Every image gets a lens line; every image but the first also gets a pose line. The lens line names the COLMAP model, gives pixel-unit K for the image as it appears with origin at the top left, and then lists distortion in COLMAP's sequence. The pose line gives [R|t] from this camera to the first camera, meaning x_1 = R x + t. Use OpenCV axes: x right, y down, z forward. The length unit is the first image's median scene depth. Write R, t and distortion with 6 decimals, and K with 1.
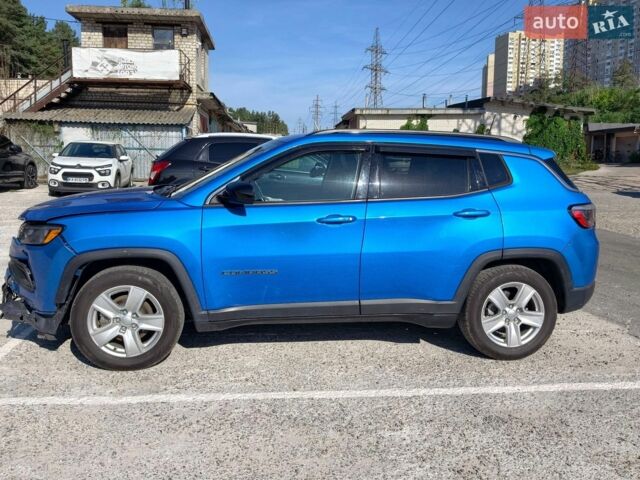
lens RADIAL K [[562.2, 0, 321.6], [0, 562.2, 240.6], [0, 0, 1]] dist [0.003344, -0.022268]
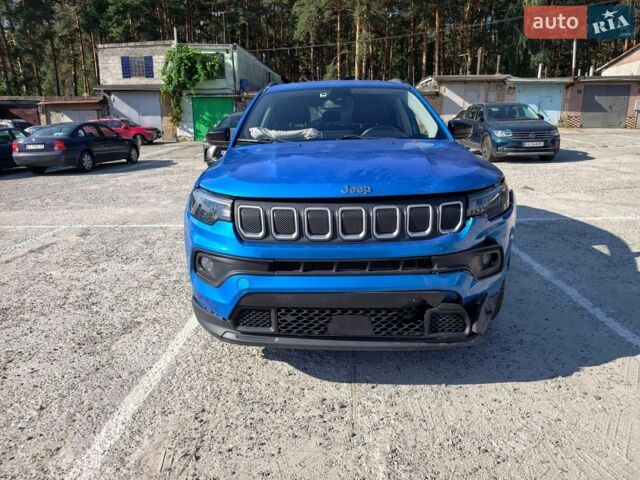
lens RADIAL K [[446.1, 0, 320.3], [0, 446.1, 238.9], [0, 0, 1]] dist [-0.006553, 0.001292]
pose [[-0.165328, 0.223210, -0.960648, 0.171296], [-0.130395, 0.960554, 0.245629, -0.020800], [0.977581, 0.165873, -0.129701, 0.230398]]
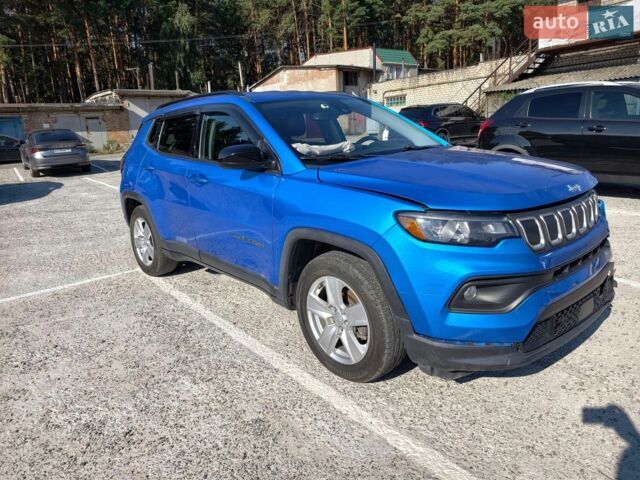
lens RADIAL K [[446.1, 0, 322.7], [0, 446.1, 238.7], [0, 0, 1]] dist [-0.006553, 0.001292]
pose [[0.530336, 0.155029, -0.833492, 0.134655], [-0.061045, 0.987569, 0.144846, -0.008435], [0.845587, -0.025937, 0.533207, 0.115281]]
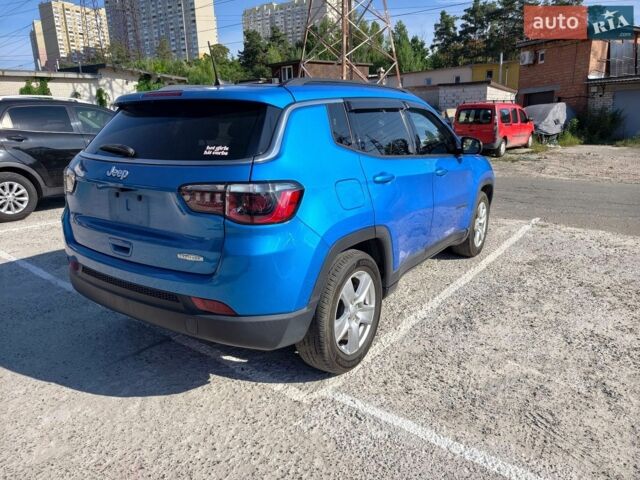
lens RADIAL K [[446.1, 0, 321.8], [0, 446.1, 241.6], [0, 0, 1]] dist [-0.006553, 0.001292]
pose [[0.686810, -0.215863, 0.694042, -0.177129], [0.126935, 0.975829, 0.177893, -0.014108], [-0.715667, -0.034080, 0.697610, 0.076428]]
